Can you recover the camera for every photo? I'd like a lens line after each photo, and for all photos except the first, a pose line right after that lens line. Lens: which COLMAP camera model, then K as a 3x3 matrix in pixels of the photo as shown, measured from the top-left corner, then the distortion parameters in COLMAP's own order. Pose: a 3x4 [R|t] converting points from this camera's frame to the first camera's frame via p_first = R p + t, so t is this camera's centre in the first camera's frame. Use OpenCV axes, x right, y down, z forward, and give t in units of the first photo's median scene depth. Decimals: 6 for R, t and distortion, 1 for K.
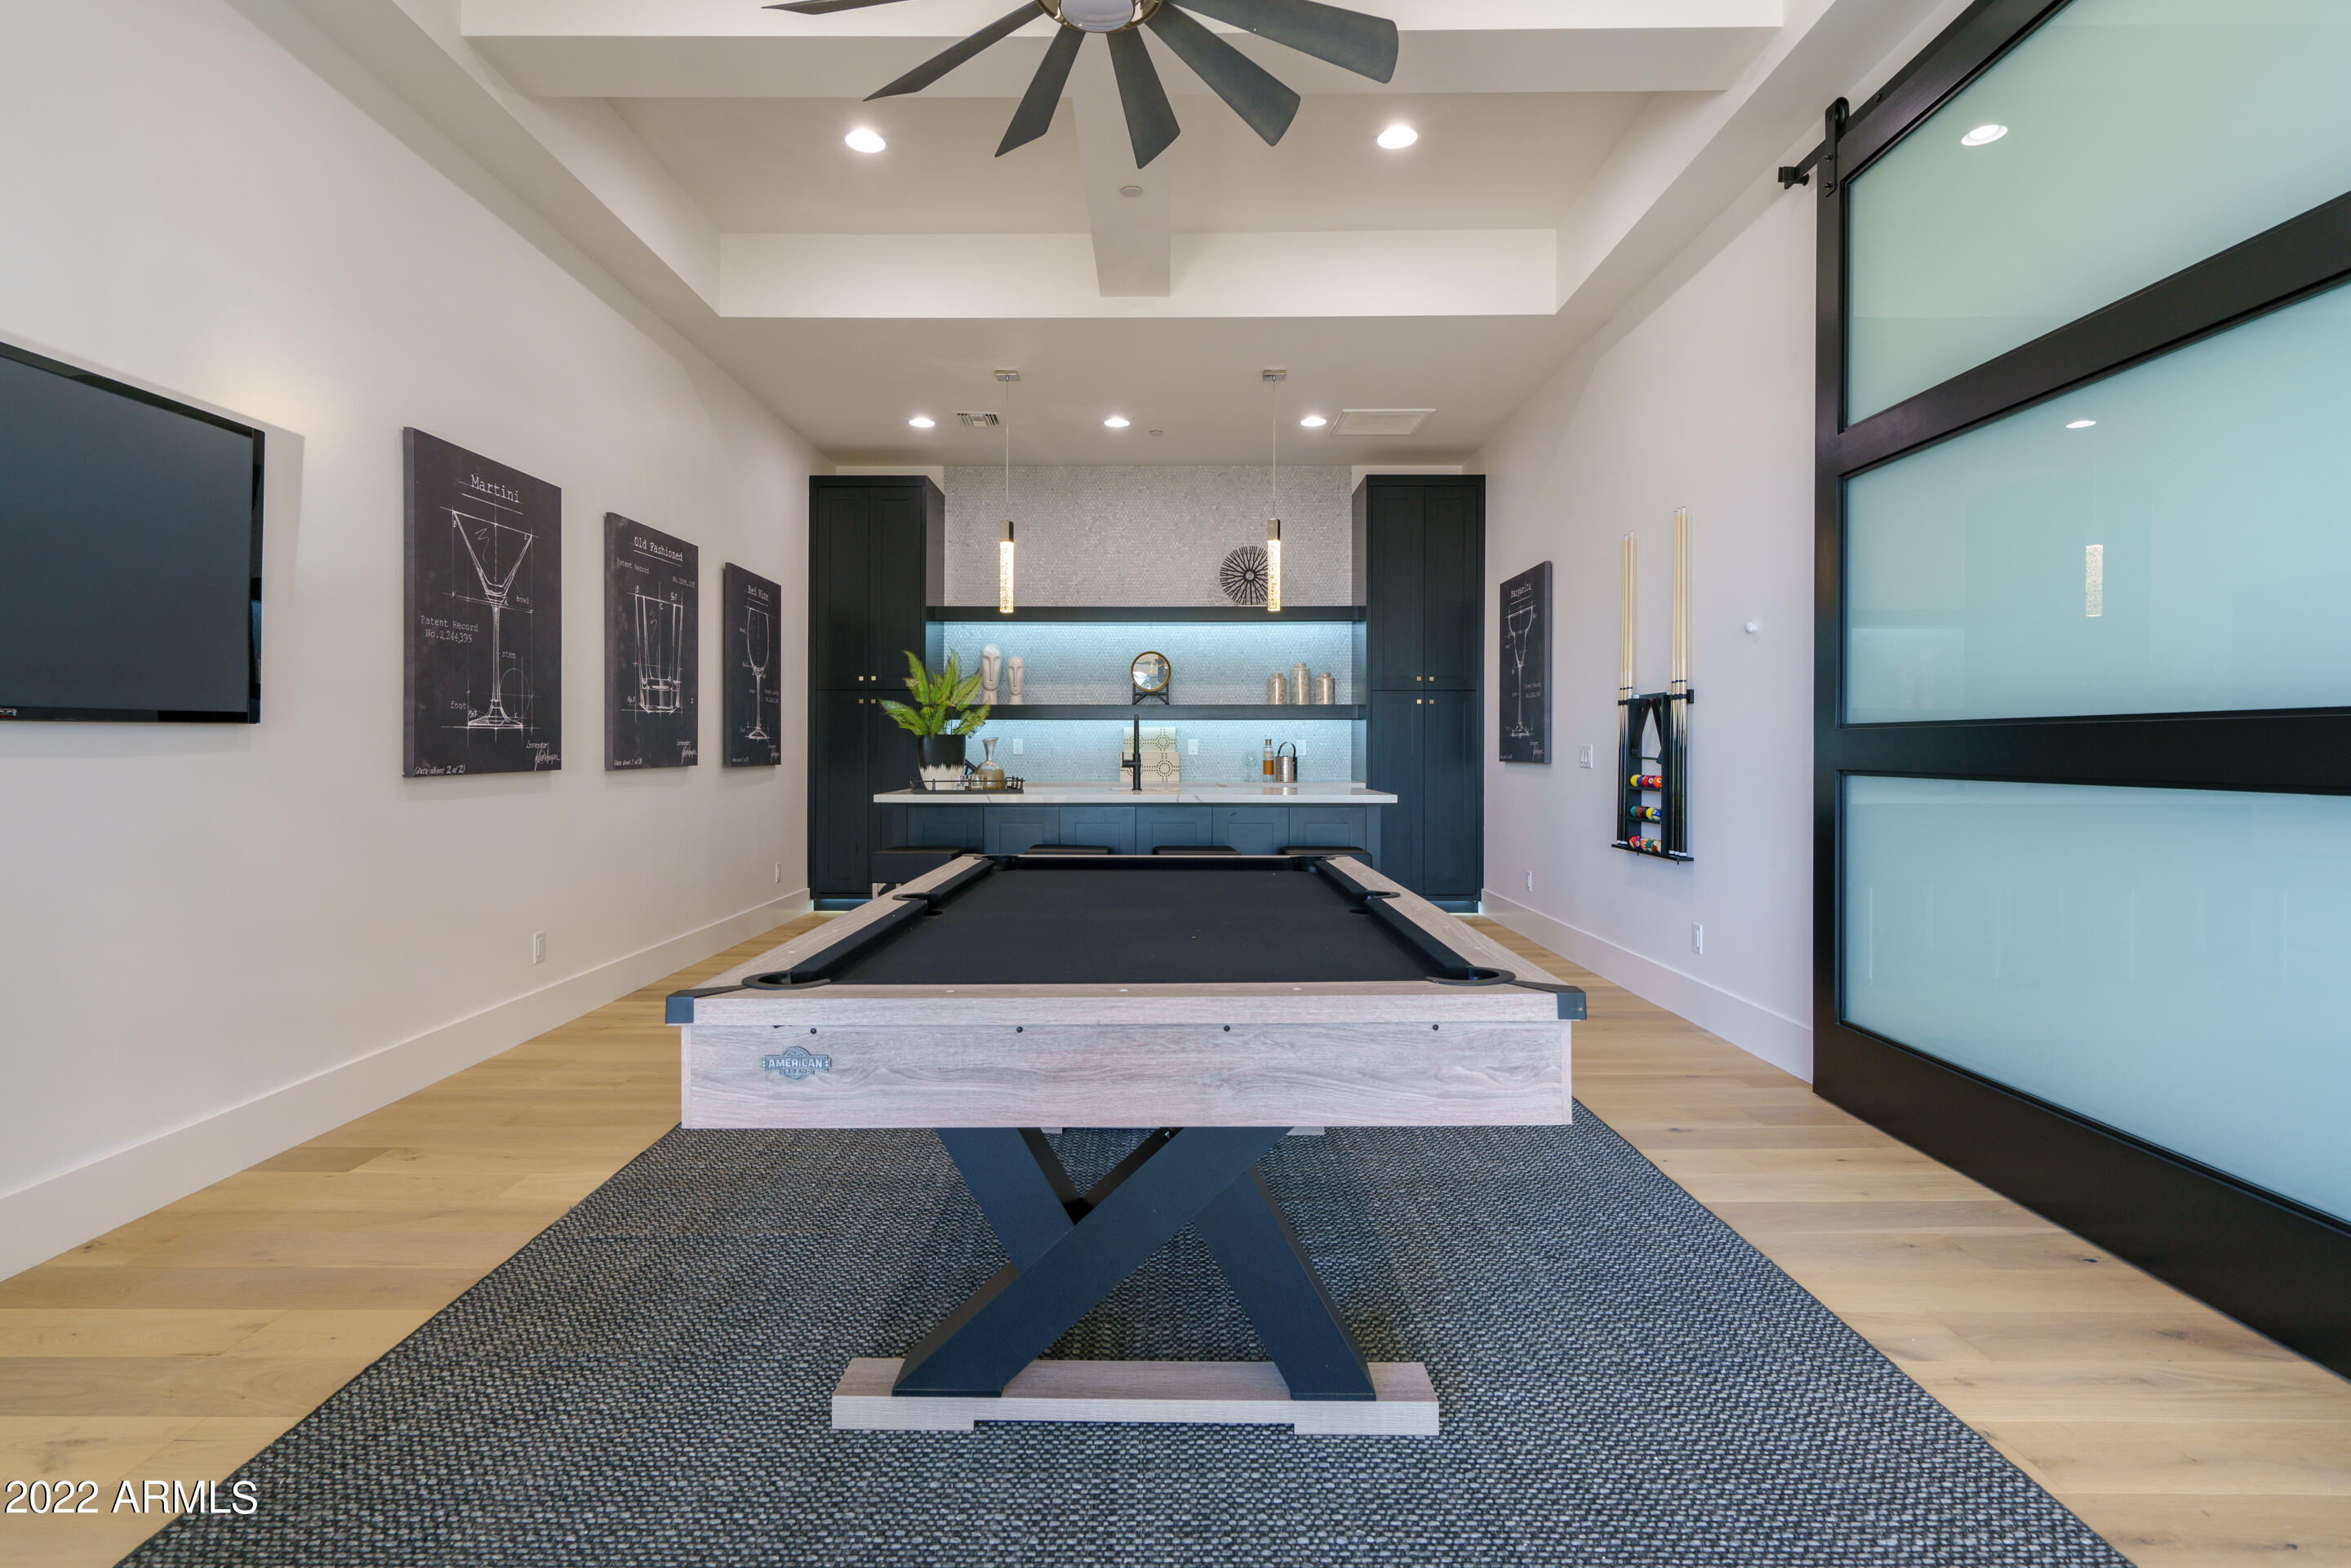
lens RADIAL K [[1166.4, 0, 1148.4], [0, 1166.4, 754.9], [0, 0, 1]] dist [0.001680, 0.001118]
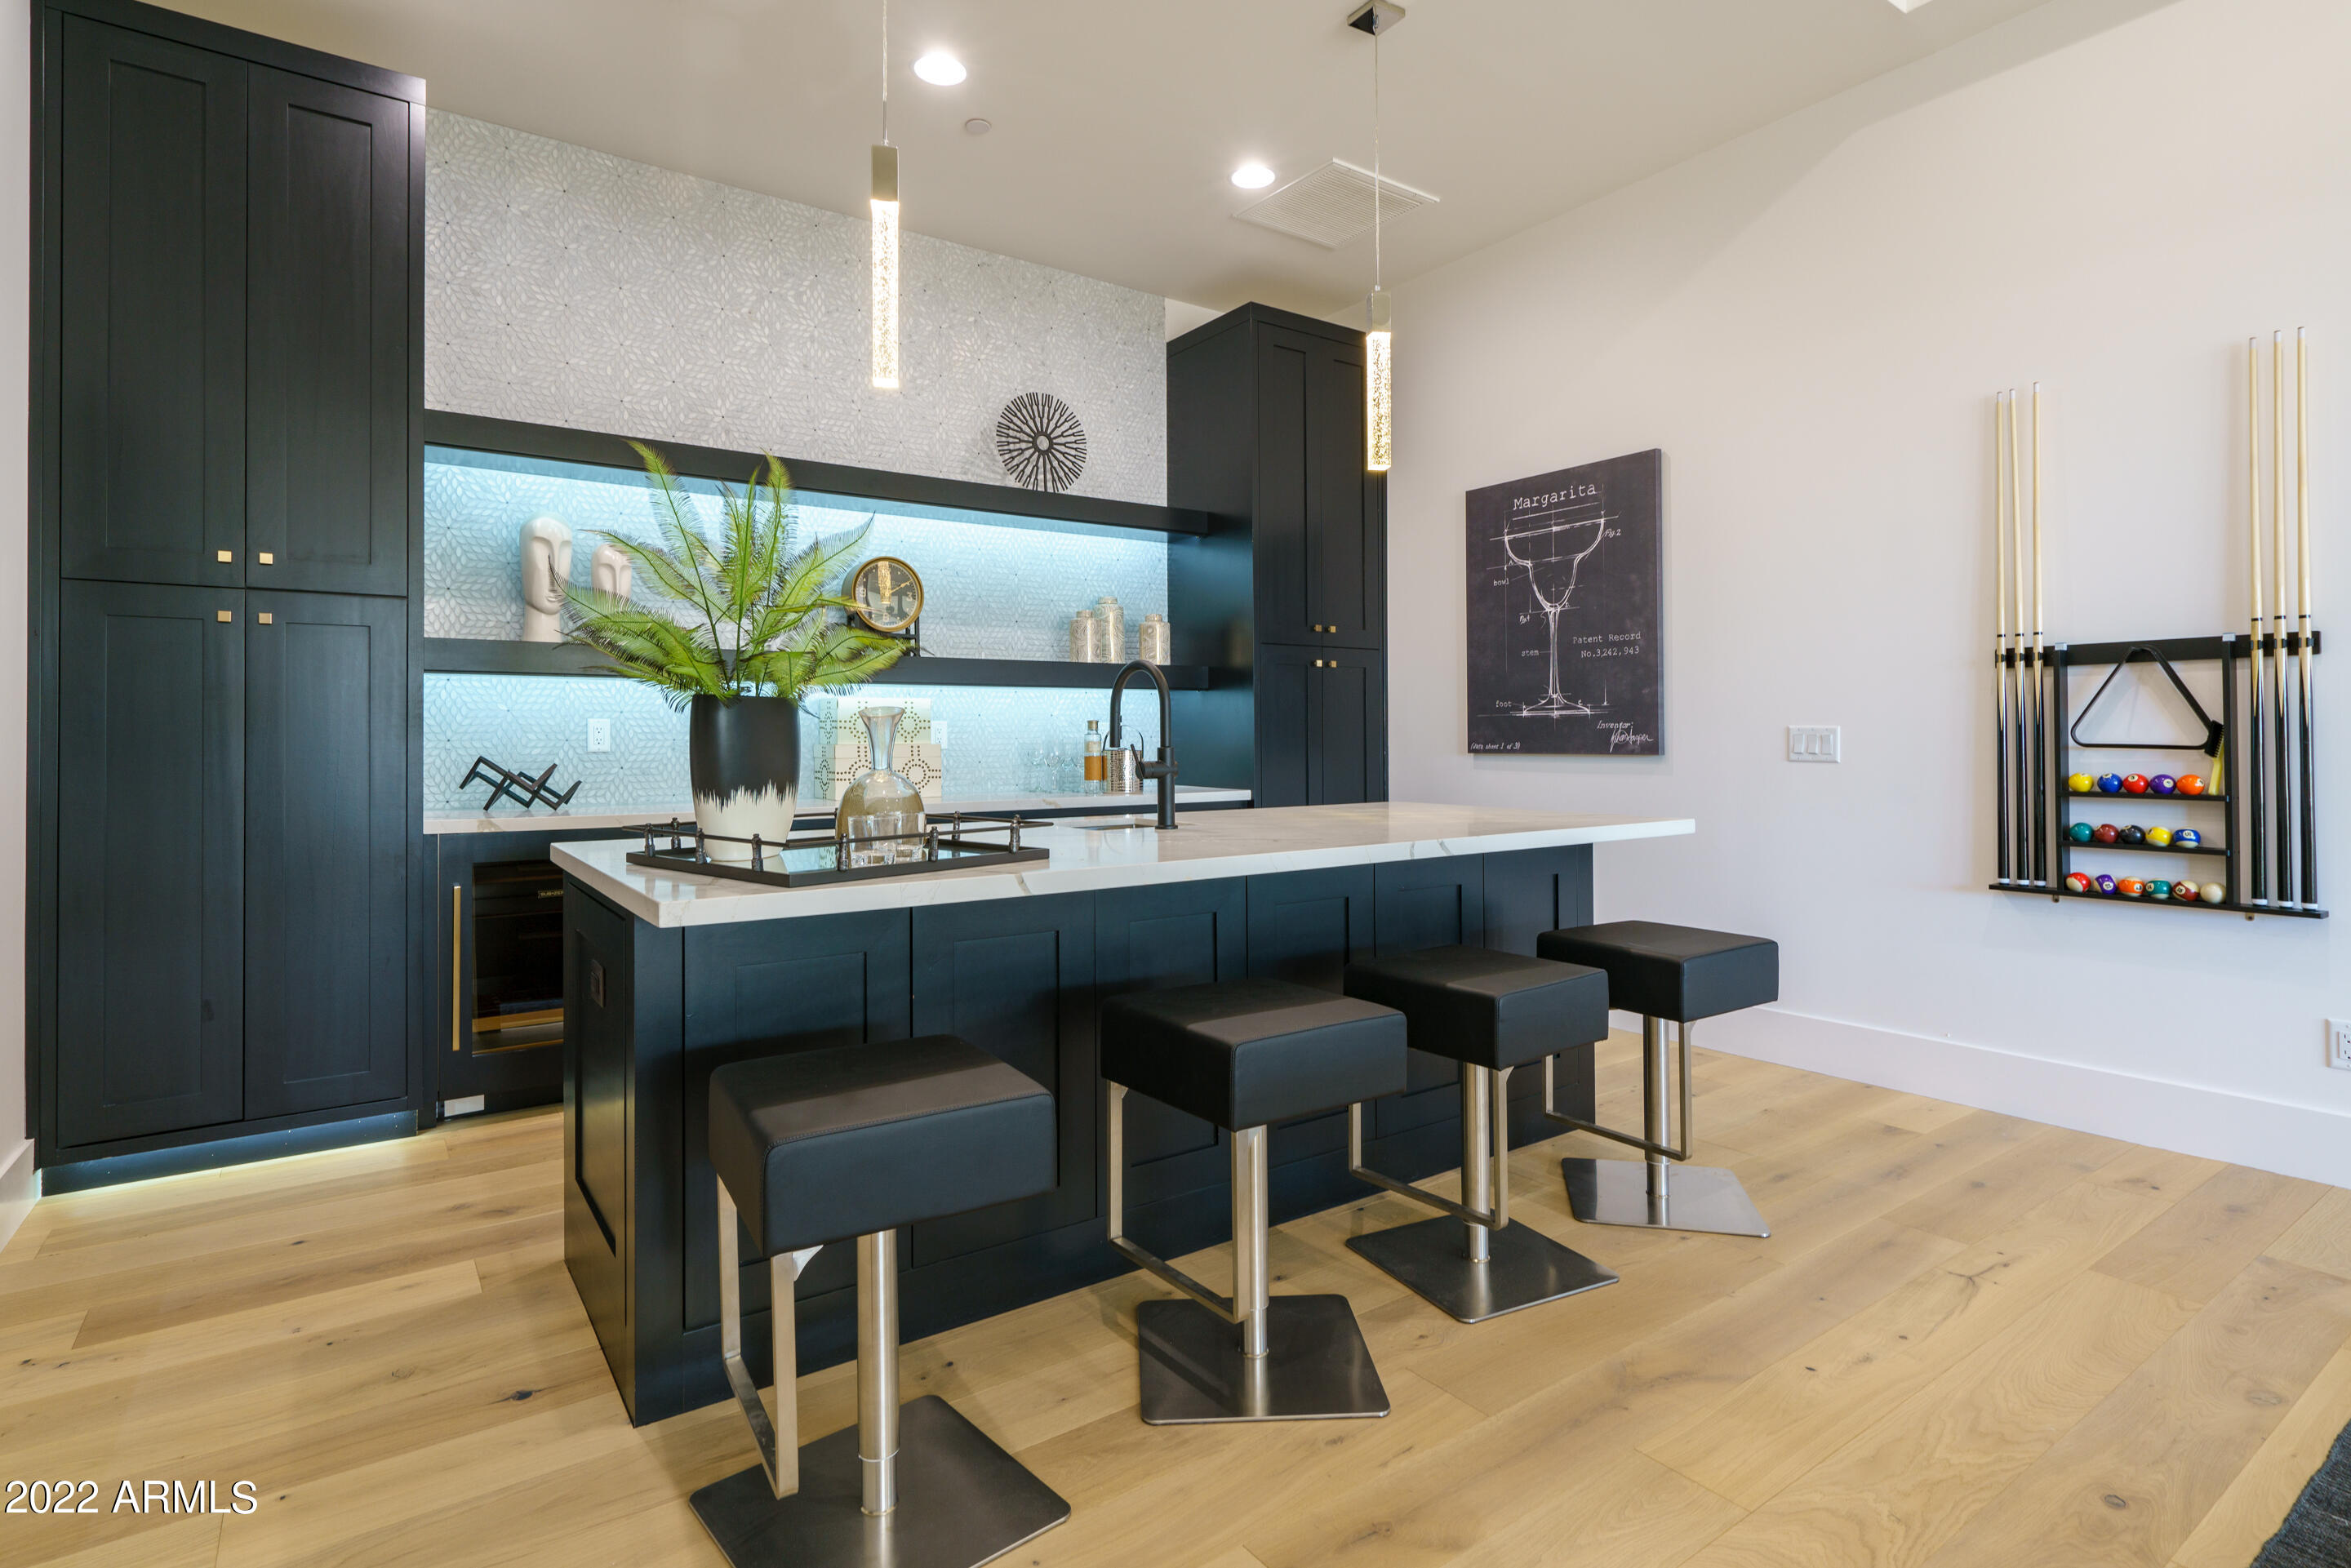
lens RADIAL K [[1166.1, 0, 1167.8], [0, 1166.1, 724.4], [0, 0, 1]] dist [-0.003888, 0.000619]
pose [[0.813646, -0.000088, 0.581360, -0.319621], [0.007998, 0.999907, -0.011042, -0.007038], [-0.581305, 0.013634, 0.813571, 0.763490]]
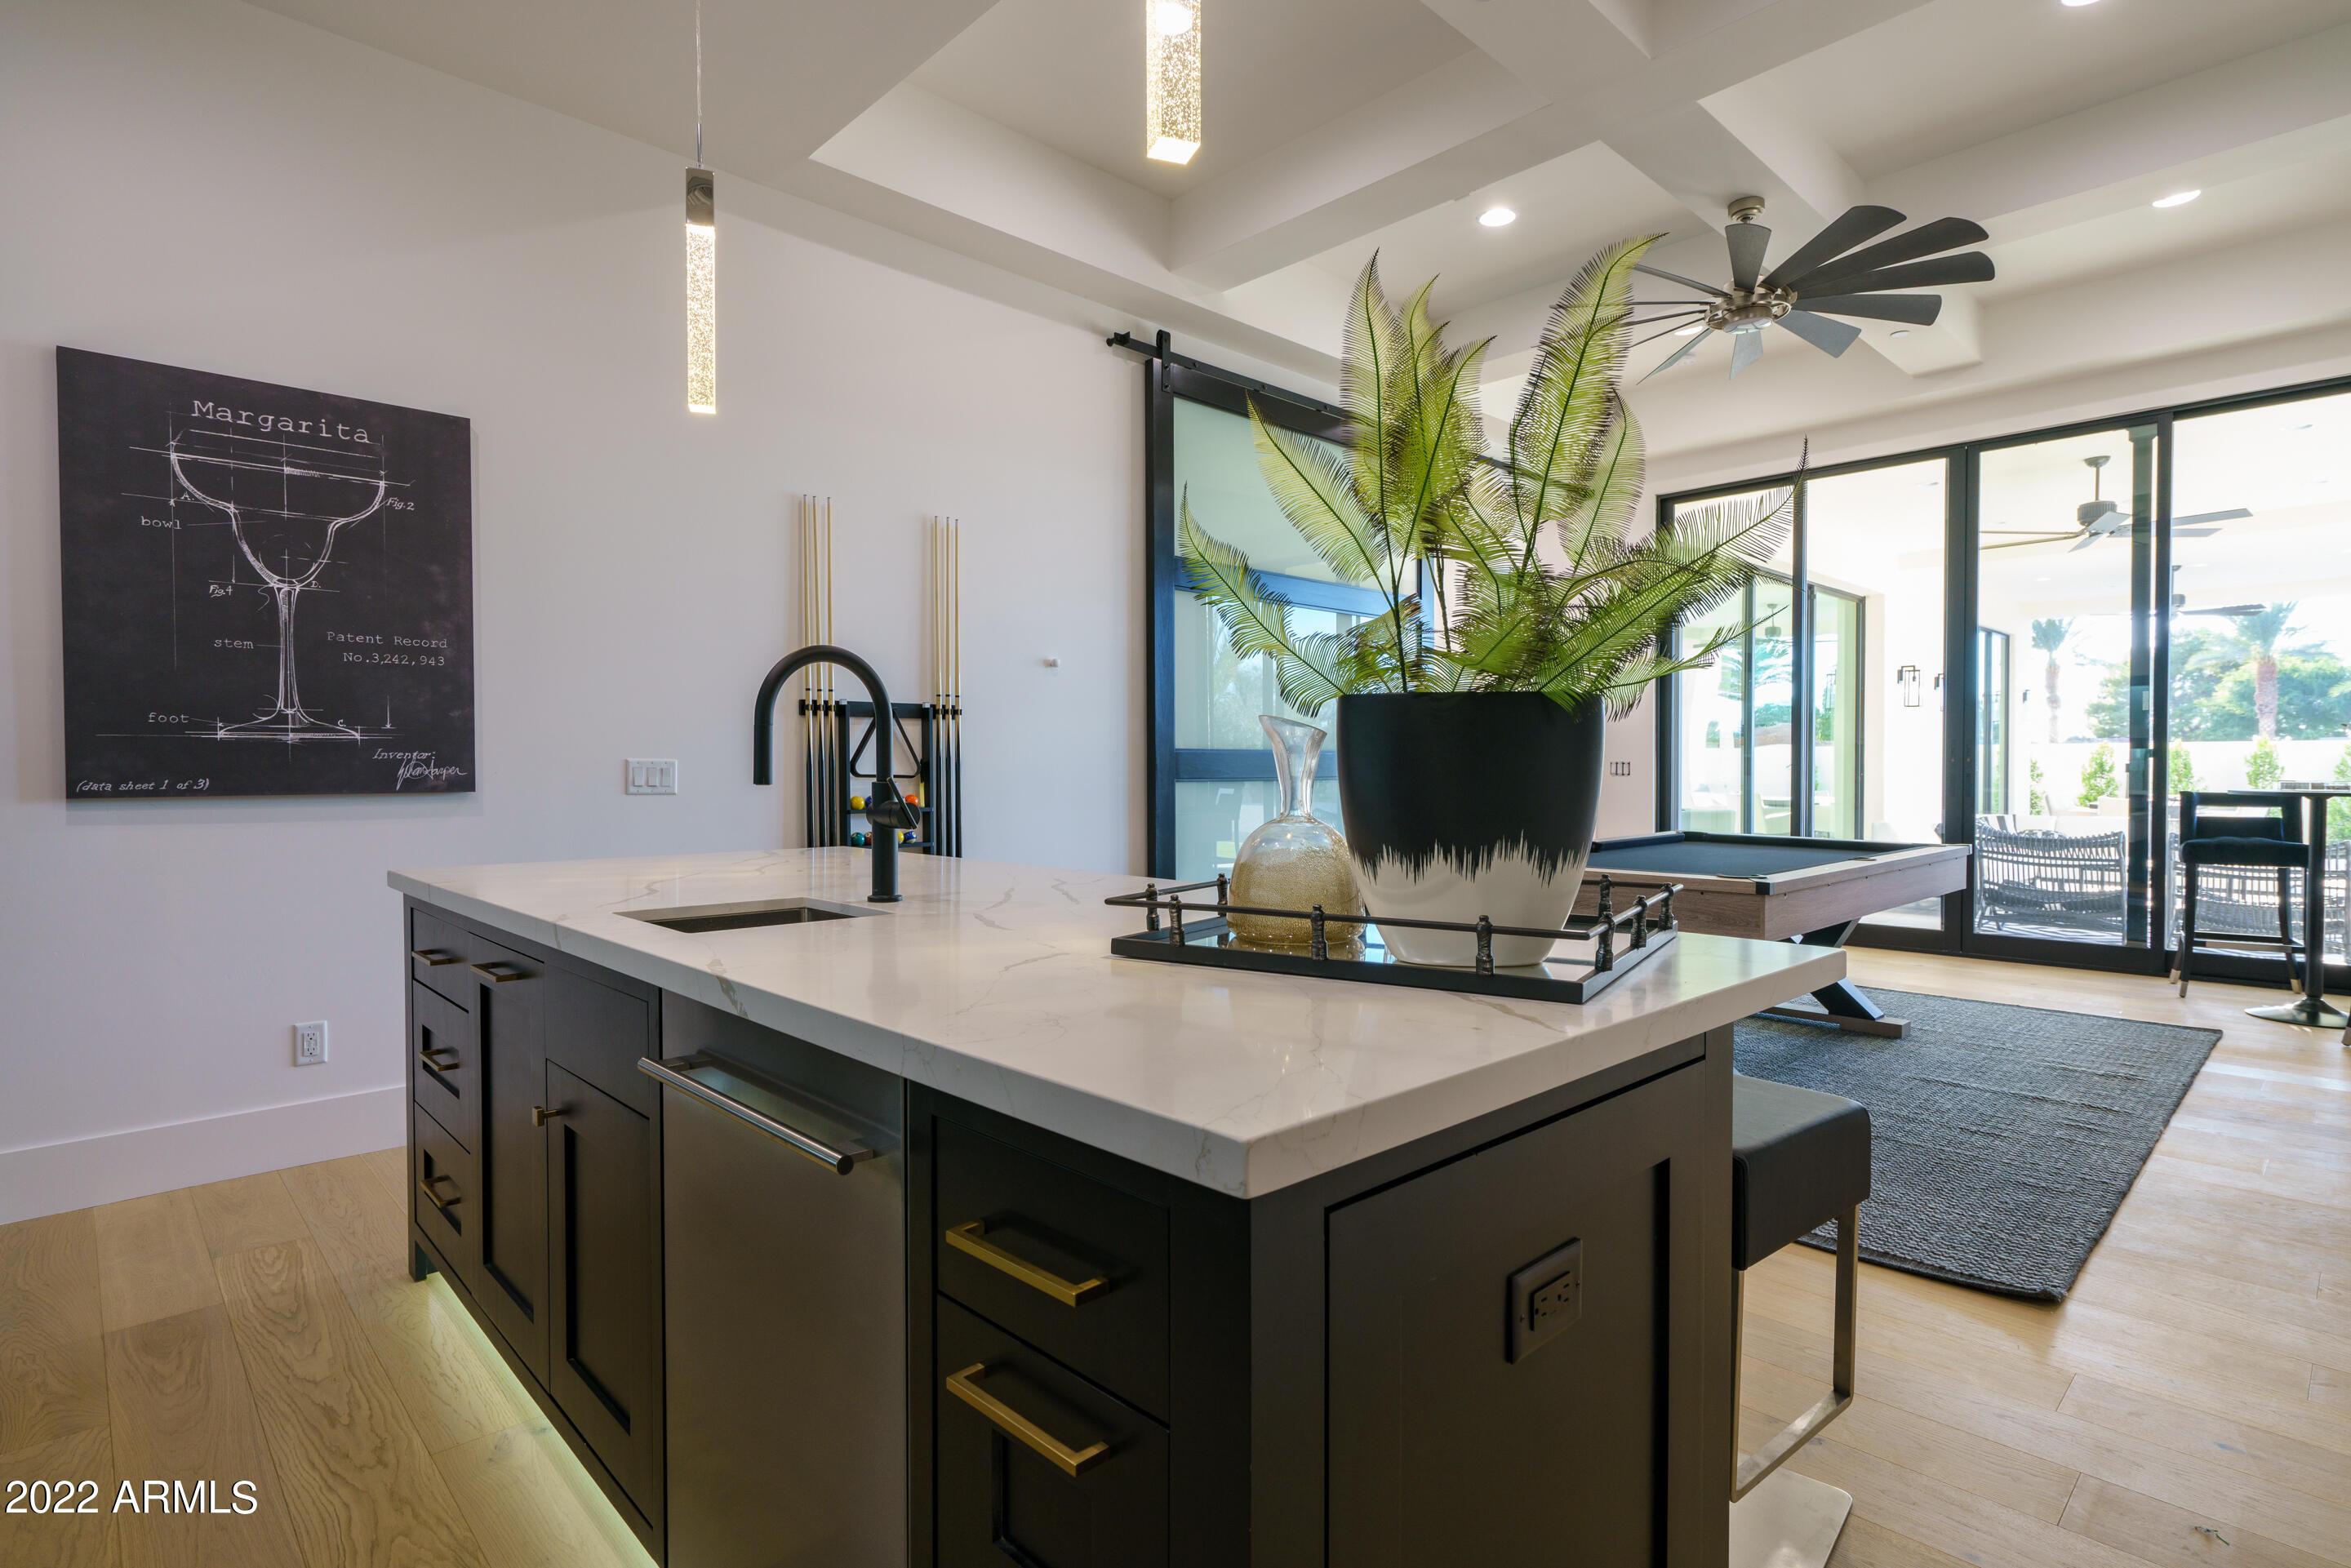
lens RADIAL K [[1159.3, 0, 1175.5], [0, 1159.3, 784.0], [0, 0, 1]] dist [0.009058, 0.000107]
pose [[-0.687830, -0.011591, 0.725779, -0.334704], [0.003058, 0.999817, 0.018866, -0.007895], [-0.725865, 0.015197, -0.687669, 1.383075]]
